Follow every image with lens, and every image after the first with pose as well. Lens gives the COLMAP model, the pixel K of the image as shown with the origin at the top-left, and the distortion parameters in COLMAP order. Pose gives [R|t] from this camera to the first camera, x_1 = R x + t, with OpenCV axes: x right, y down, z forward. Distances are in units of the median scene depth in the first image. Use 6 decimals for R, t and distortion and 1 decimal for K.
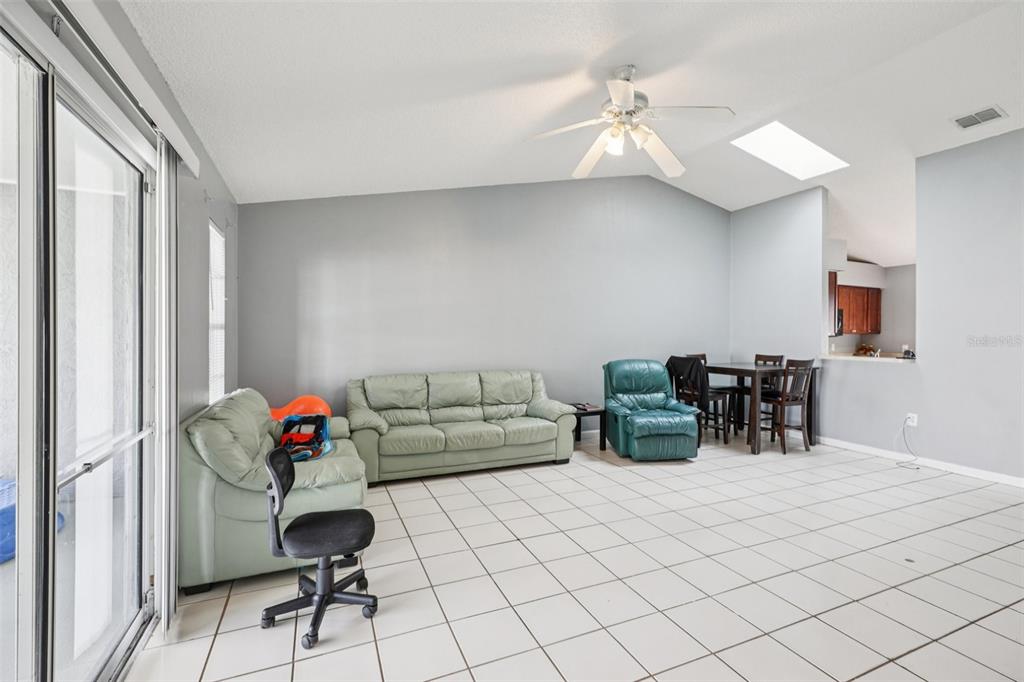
lens RADIAL K [[450.6, 0, 509.0], [0, 450.6, 340.4], [0, 0, 1]] dist [-0.001526, -0.000089]
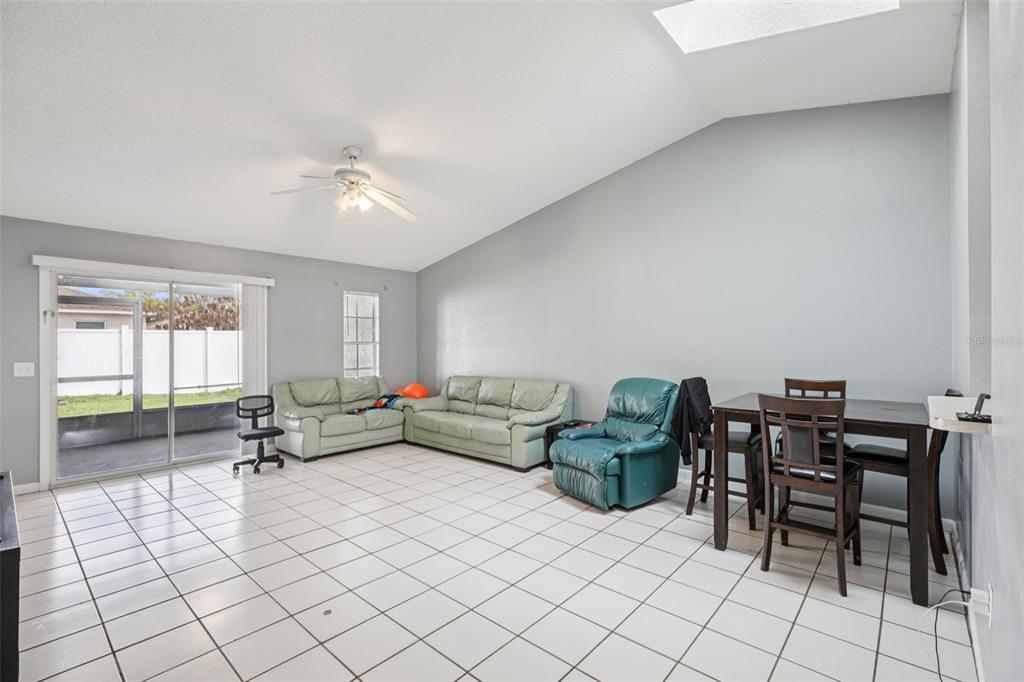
lens RADIAL K [[450.6, 0, 509.0], [0, 450.6, 340.4], [0, 0, 1]] dist [-0.001526, -0.000089]
pose [[0.418964, -0.018013, -0.907824, 1.068455], [0.000396, 0.999807, -0.019655, -0.004063], [0.908003, 0.007876, 0.418890, 0.560268]]
